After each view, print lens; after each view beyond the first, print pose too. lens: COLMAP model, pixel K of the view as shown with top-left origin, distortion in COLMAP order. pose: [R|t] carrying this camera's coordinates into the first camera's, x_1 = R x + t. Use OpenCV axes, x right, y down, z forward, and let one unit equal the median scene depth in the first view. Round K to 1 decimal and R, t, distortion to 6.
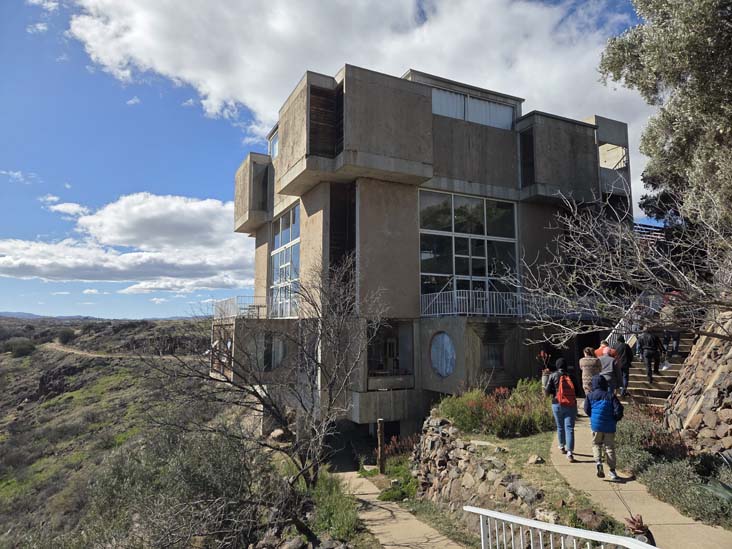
lens RADIAL K [[457.8, 0, 360.6], [0, 457.8, 266.5], [0, 0, 1]] dist [0.068460, -0.049624]
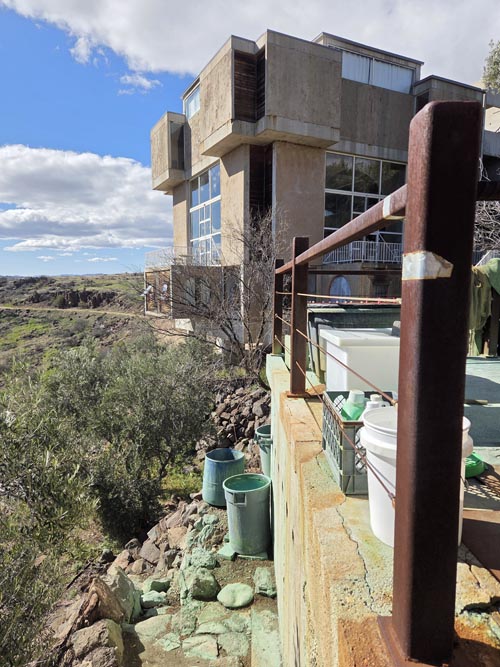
lens RADIAL K [[441.7, 0, 254.0], [0, 441.7, 329.4], [0, 0, 1]] dist [0.086997, -0.064827]
pose [[0.999552, -0.001620, 0.029902, -0.078262], [-0.005124, 0.974559, 0.224073, 0.012712], [-0.029504, -0.224126, 0.974113, -0.165196]]
